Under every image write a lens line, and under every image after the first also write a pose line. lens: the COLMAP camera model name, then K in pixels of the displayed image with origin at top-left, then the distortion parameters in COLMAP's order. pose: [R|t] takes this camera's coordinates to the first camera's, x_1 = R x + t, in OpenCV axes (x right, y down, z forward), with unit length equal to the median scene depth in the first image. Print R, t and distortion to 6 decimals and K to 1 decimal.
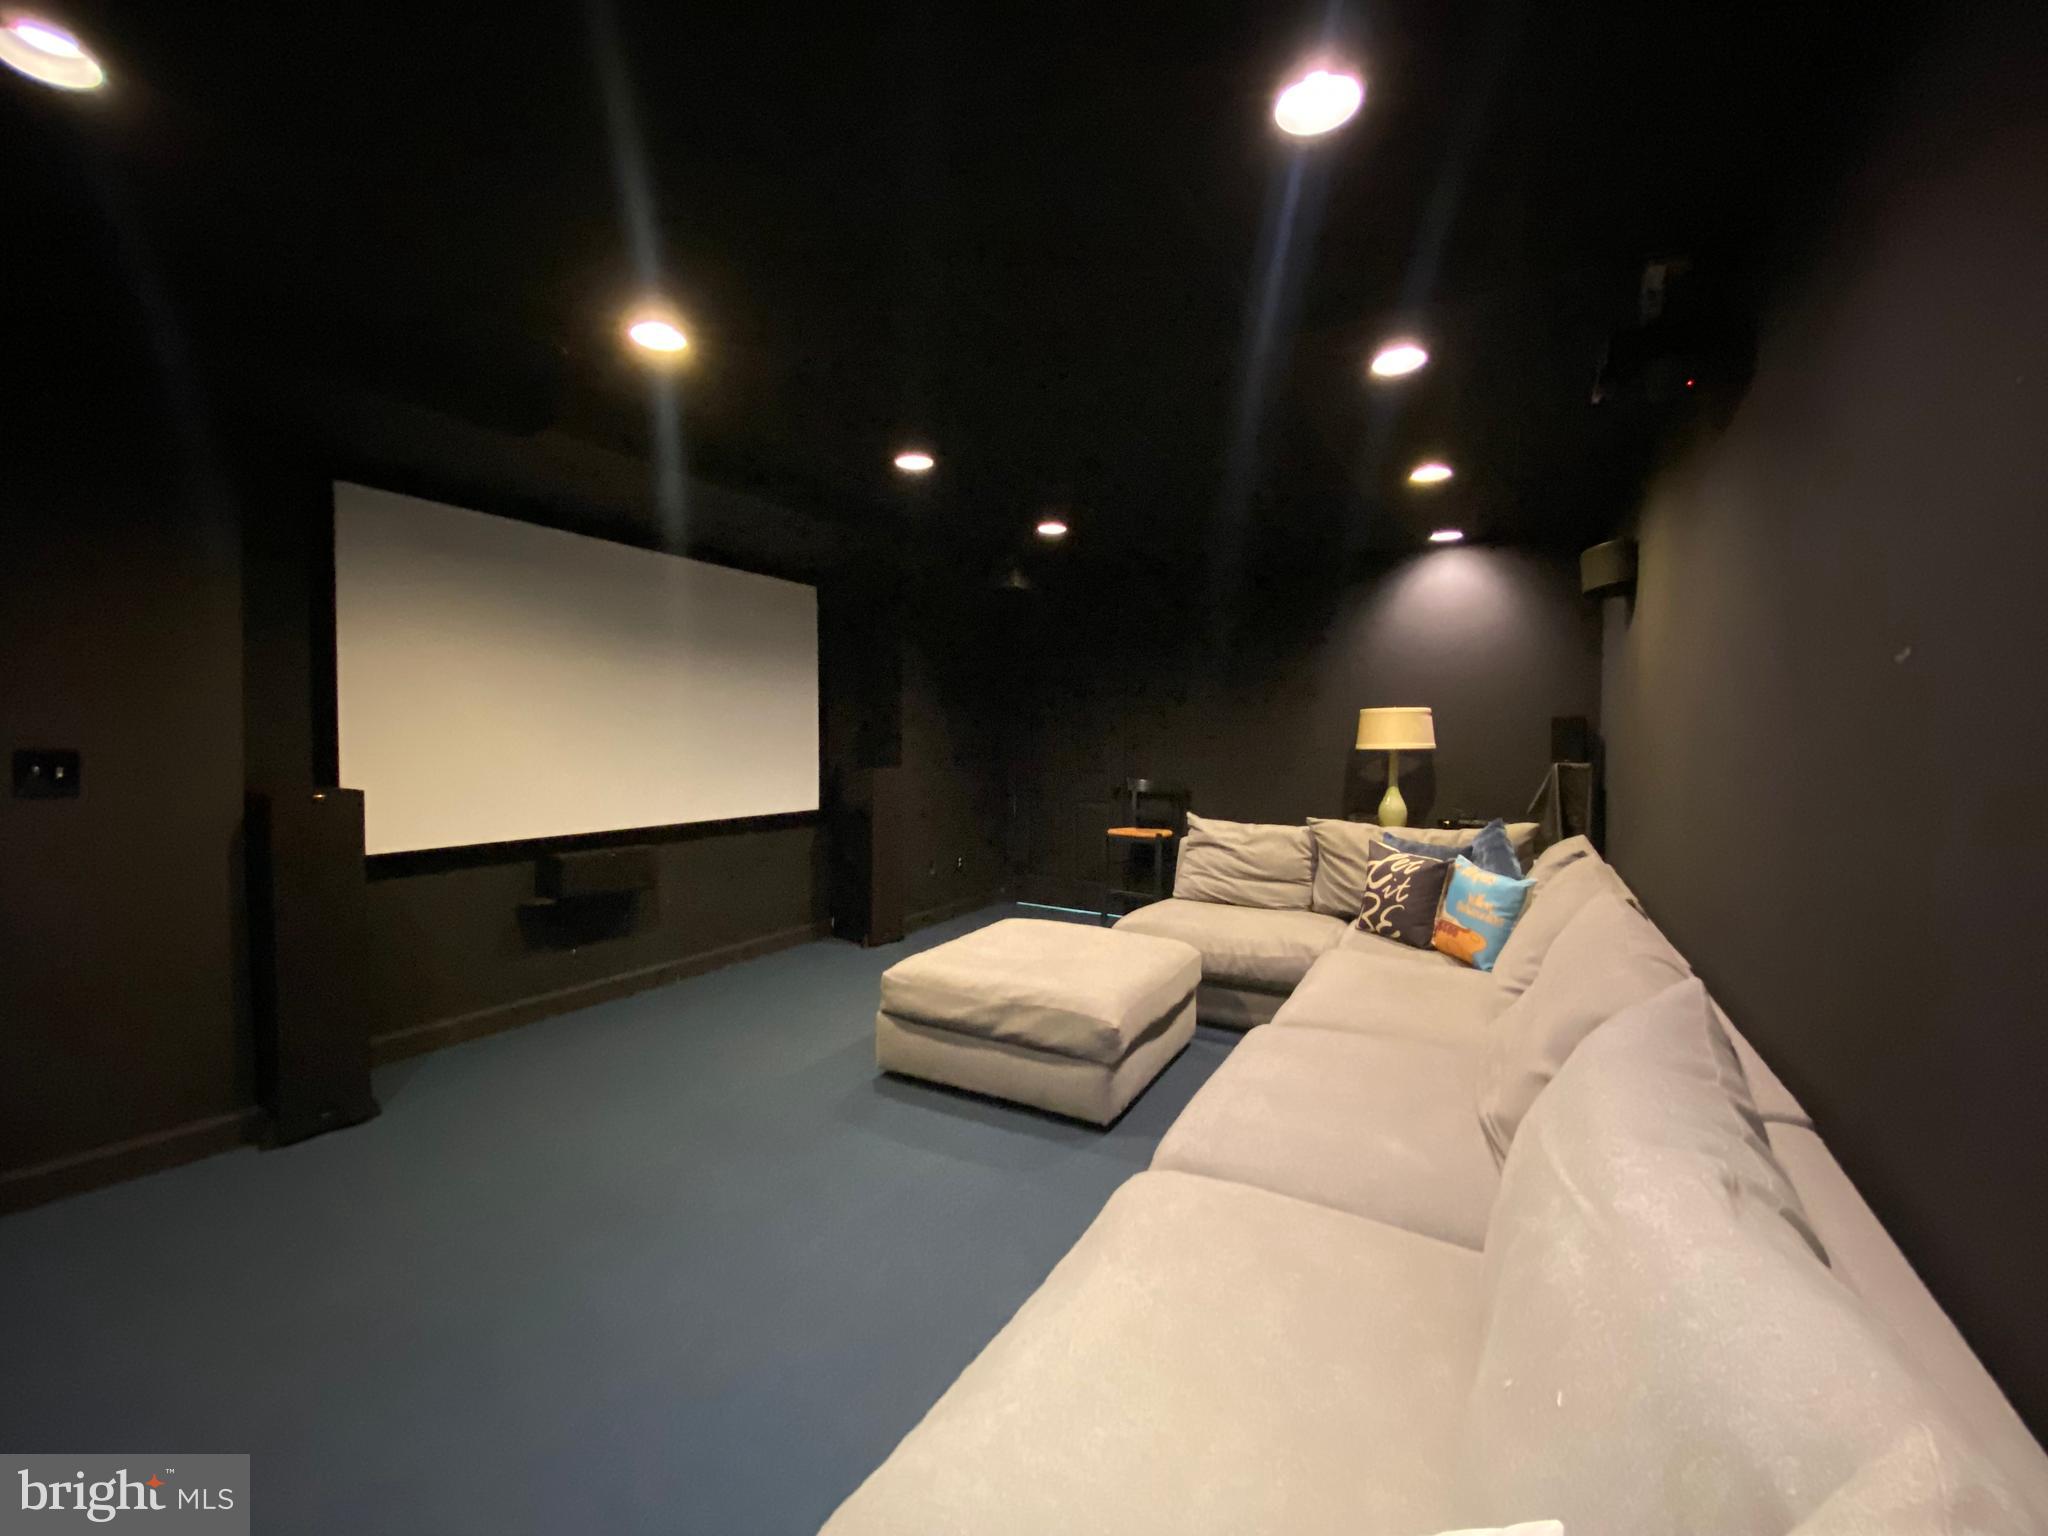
lens RADIAL K [[832.3, 0, 1017.1], [0, 832.3, 759.4], [0, 0, 1]] dist [-0.012924, -0.004480]
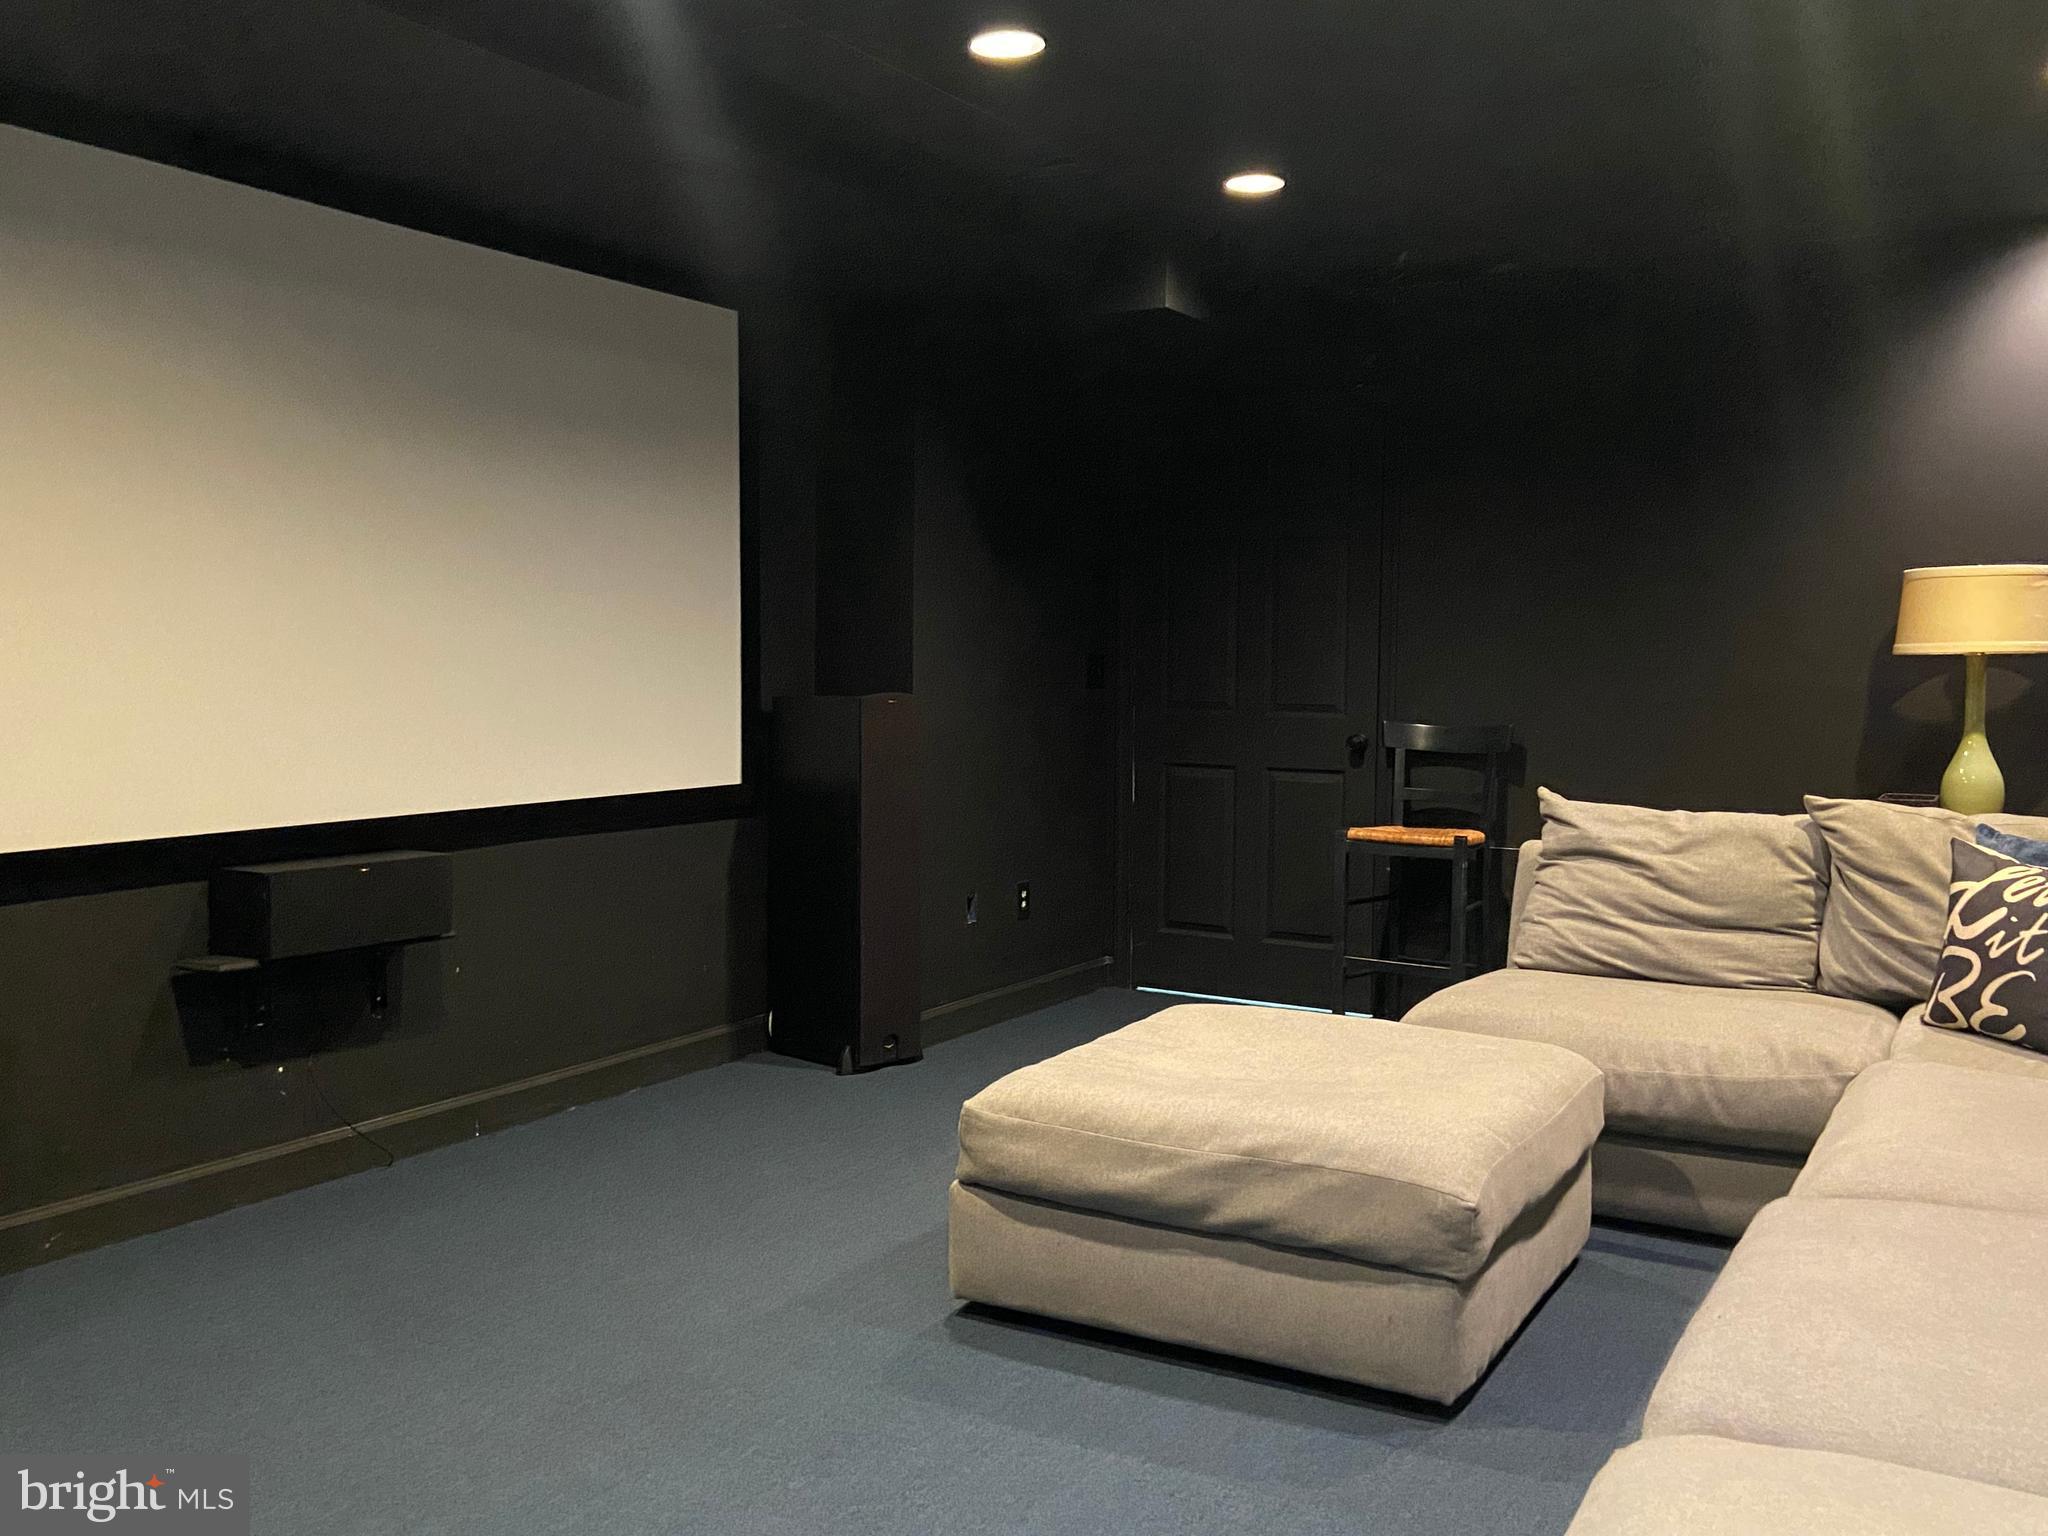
lens RADIAL K [[1829.9, 0, 1018.1], [0, 1829.9, 752.8], [0, 0, 1]] dist [0.019423, -0.050066]
pose [[0.999911, 0.000177, -0.013305, -0.097995], [0.000199, 0.999602, 0.028208, 0.018904], [0.013305, -0.028209, 0.999514, -0.054542]]
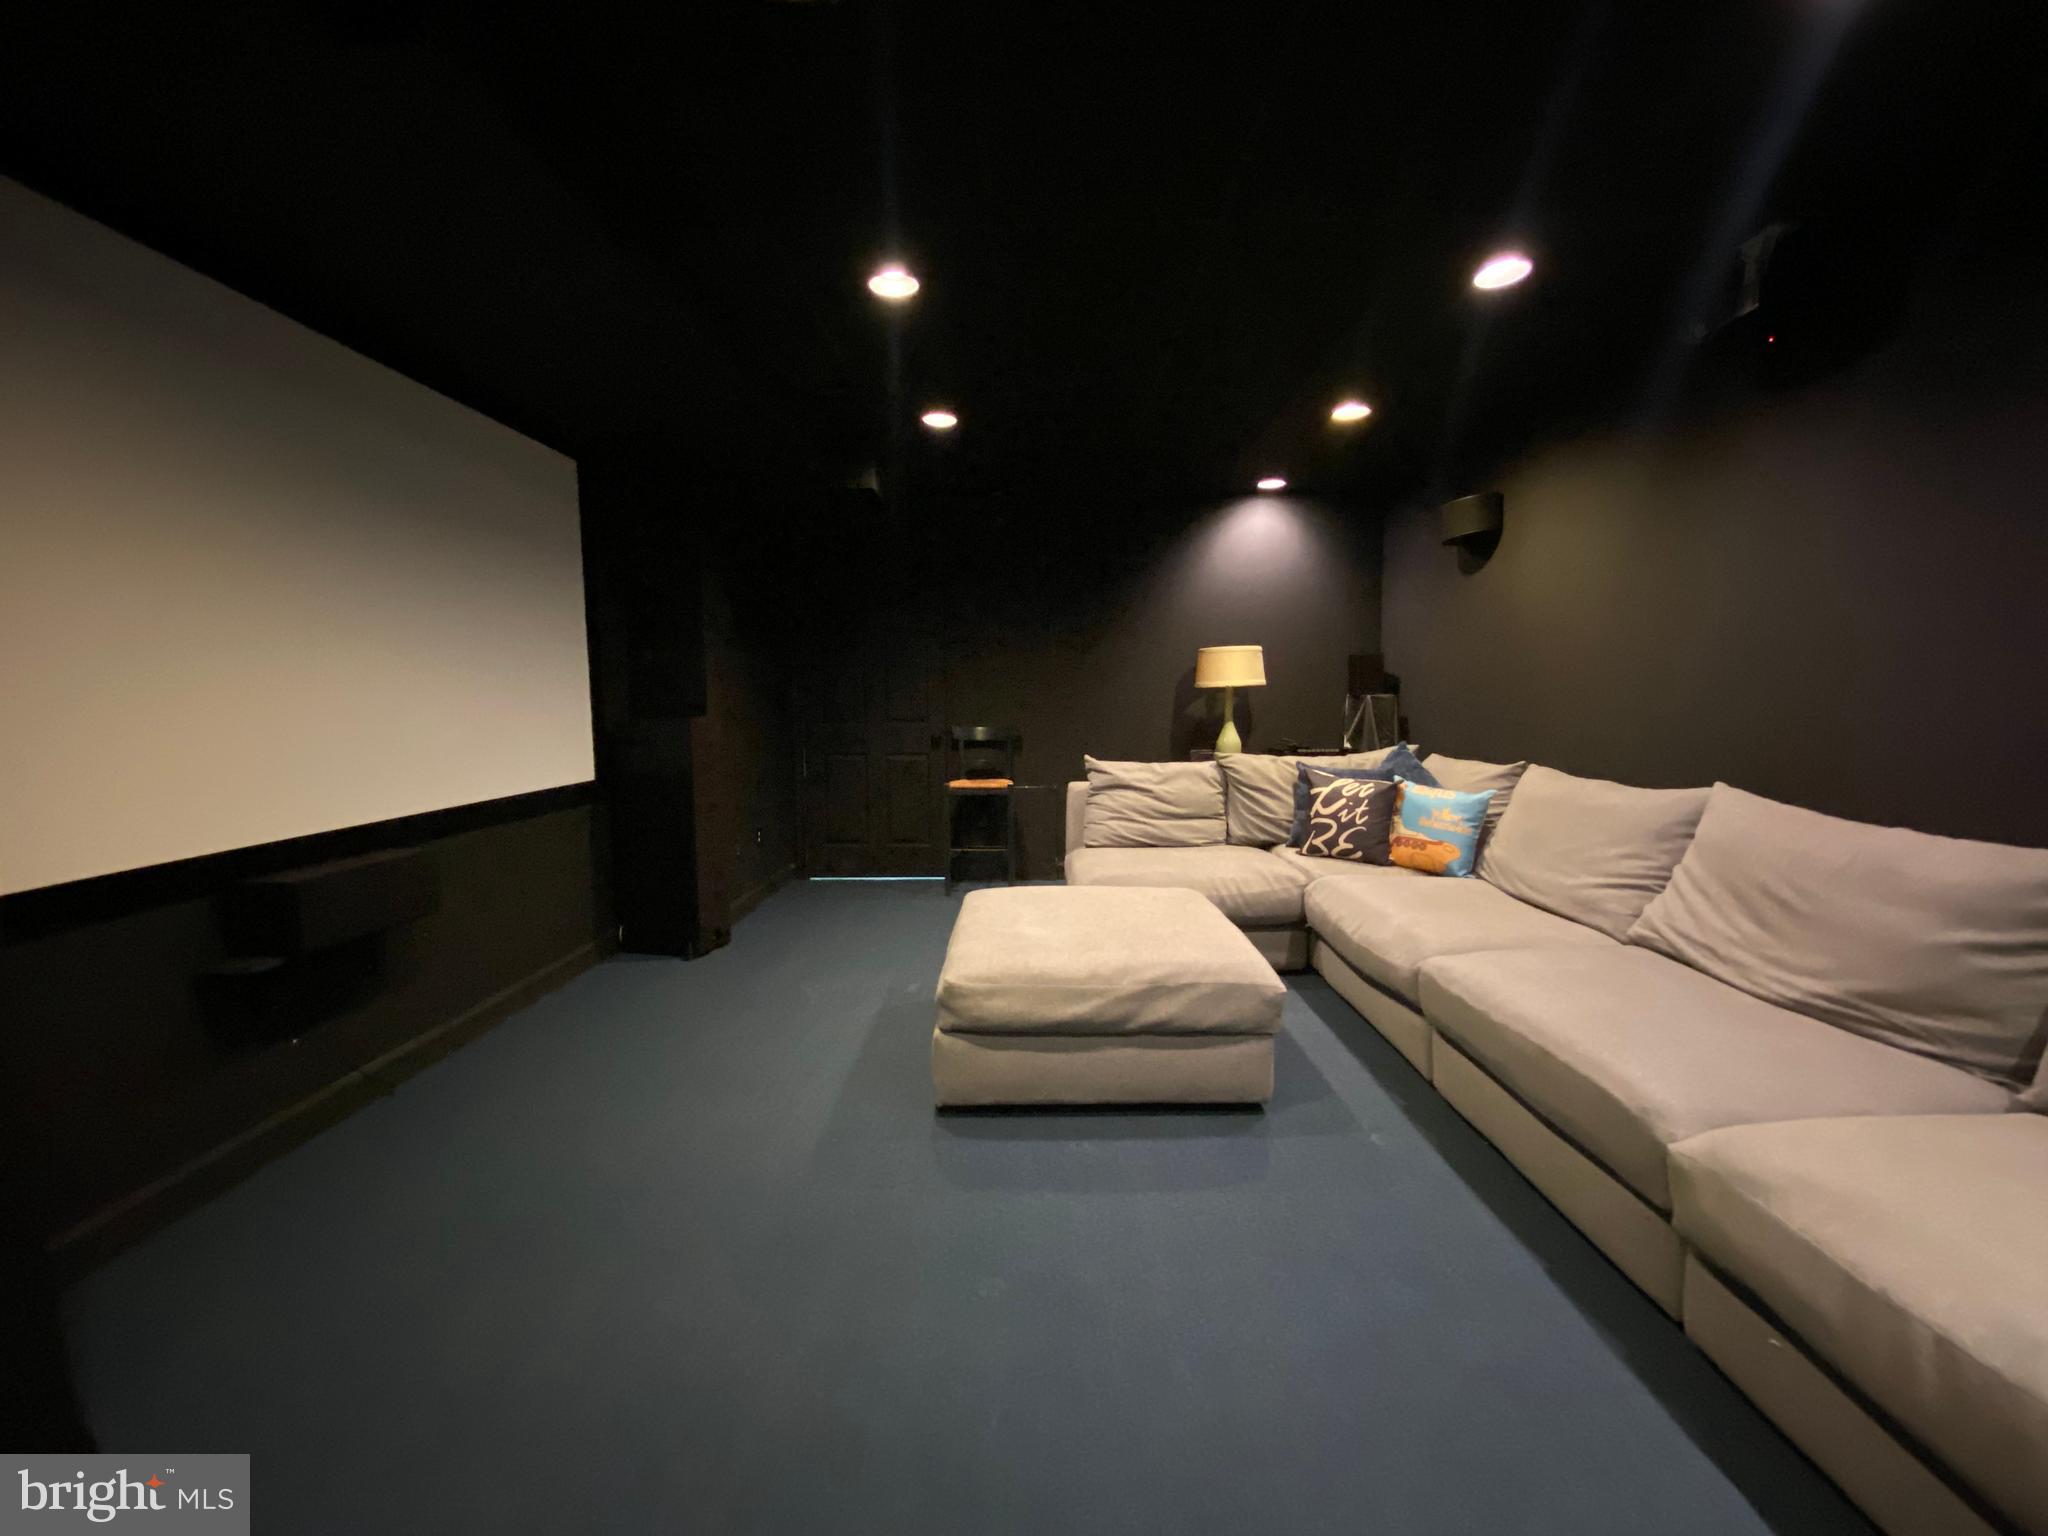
lens RADIAL K [[832.3, 0, 1036.6], [0, 832.3, 769.8], [0, 0, 1]] dist [-0.012924, -0.004480]
pose [[0.868707, -0.057787, 0.491944, -0.375570], [0.028273, 0.997337, 0.067226, 0.021323], [-0.494519, -0.044491, 0.868027, 0.280987]]
